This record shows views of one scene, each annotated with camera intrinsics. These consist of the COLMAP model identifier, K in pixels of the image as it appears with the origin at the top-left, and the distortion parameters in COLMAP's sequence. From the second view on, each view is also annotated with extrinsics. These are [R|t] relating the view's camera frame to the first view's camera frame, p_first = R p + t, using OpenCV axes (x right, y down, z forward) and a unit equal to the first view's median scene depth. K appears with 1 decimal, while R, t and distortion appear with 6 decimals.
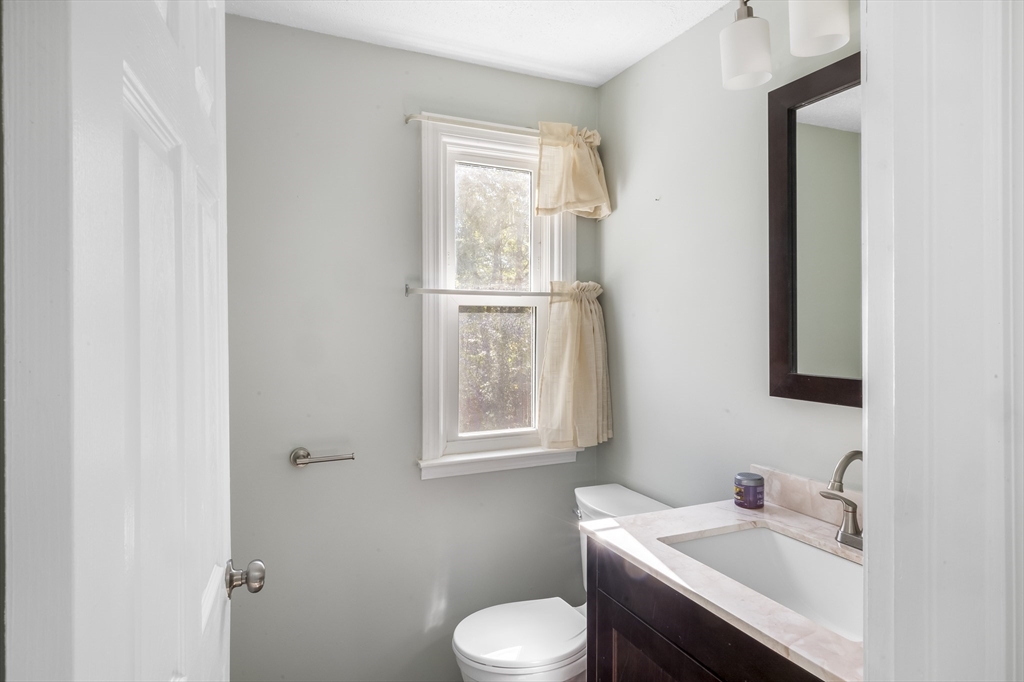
lens RADIAL K [[592.6, 0, 512.0], [0, 592.6, 341.0], [0, 0, 1]] dist [0.001317, -0.001039]
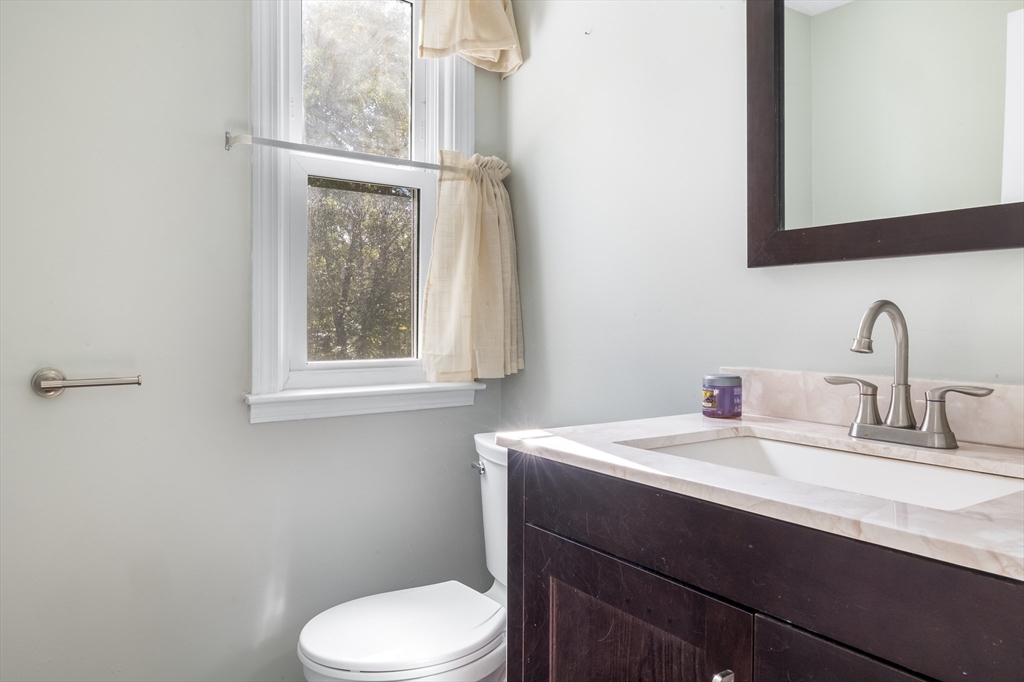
lens RADIAL K [[716.9, 0, 512.0], [0, 716.9, 341.0], [0, 0, 1]] dist [-0.002238, 0.001890]
pose [[0.981924, 0.000196, 0.189273, -0.013401], [-0.000385, 0.999999, 0.000963, 0.129444], [-0.189273, -0.001018, 0.981924, 0.130829]]
